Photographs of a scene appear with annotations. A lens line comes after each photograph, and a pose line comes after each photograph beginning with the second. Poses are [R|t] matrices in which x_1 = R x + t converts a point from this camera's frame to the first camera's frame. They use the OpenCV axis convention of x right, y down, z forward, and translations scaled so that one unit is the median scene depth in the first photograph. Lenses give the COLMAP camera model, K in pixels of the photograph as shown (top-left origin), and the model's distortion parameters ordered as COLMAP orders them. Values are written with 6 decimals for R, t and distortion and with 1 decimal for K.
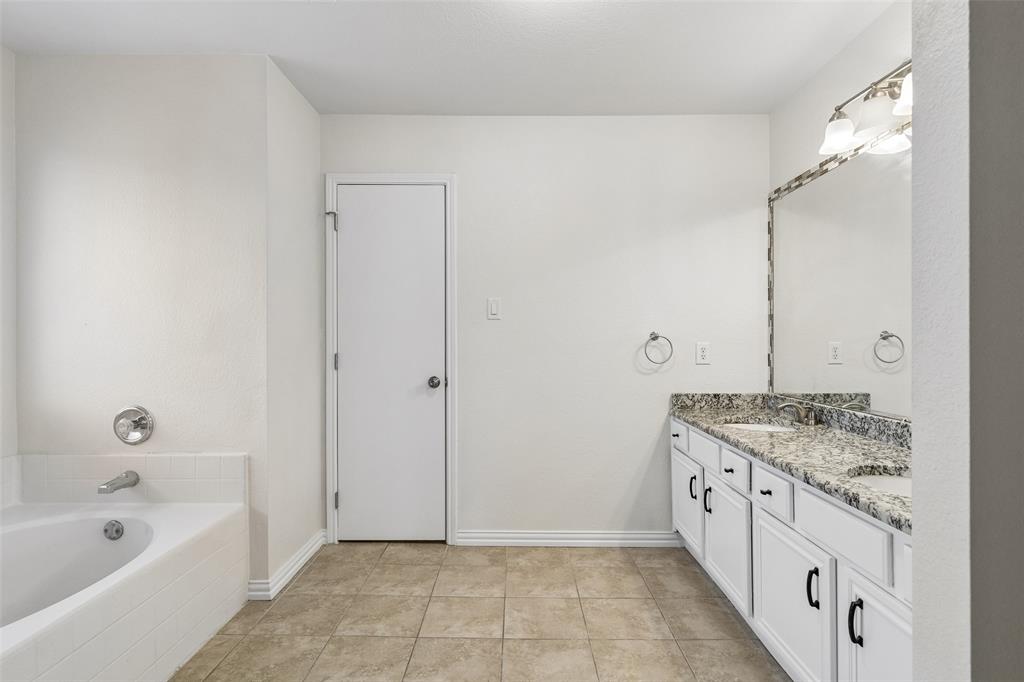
lens RADIAL K [[561.2, 0, 517.3], [0, 561.2, 338.8], [0, 0, 1]] dist [0.001091, 0.000083]
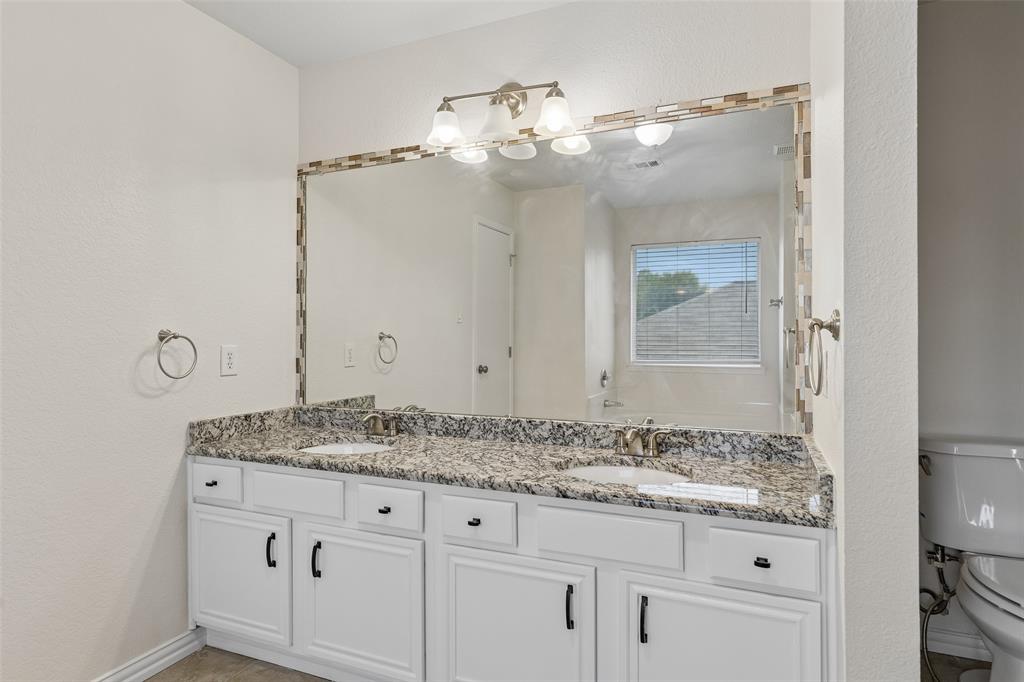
lens RADIAL K [[561.2, 0, 514.5], [0, 561.2, 337.0], [0, 0, 1]] dist [0.001091, 0.000083]
pose [[0.364707, 0.005202, 0.931108, -0.208098], [-0.002244, 0.999986, -0.004708, -0.001002], [-0.931120, -0.000372, 0.364714, 0.411437]]
